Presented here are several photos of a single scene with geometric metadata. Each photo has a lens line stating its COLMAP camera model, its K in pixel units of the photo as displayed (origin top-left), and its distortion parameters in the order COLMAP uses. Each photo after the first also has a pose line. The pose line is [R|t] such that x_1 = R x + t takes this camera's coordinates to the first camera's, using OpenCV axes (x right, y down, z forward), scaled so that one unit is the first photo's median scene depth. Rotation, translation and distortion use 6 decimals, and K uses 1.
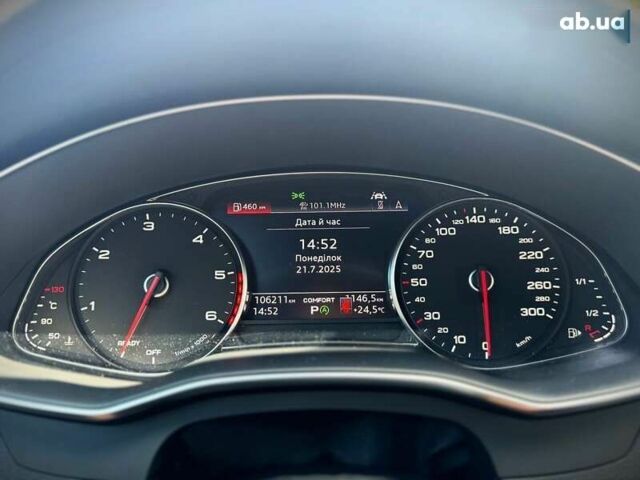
lens RADIAL K [[514.2, 0, 320.0], [0, 514.2, 240.0], [0, 0, 1]] dist [0.035515, 0.000264]
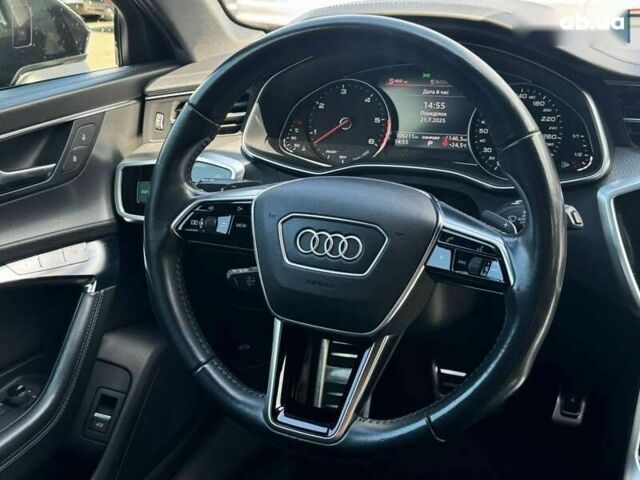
lens RADIAL K [[514.2, 0, 320.0], [0, 514.2, 240.0], [0, 0, 1]] dist [0.035515, 0.000264]
pose [[0.931606, 0.141486, -0.334803, 0.305964], [-0.036366, 0.952787, 0.301454, -0.075722], [0.361647, -0.268661, 0.892767, -0.889193]]
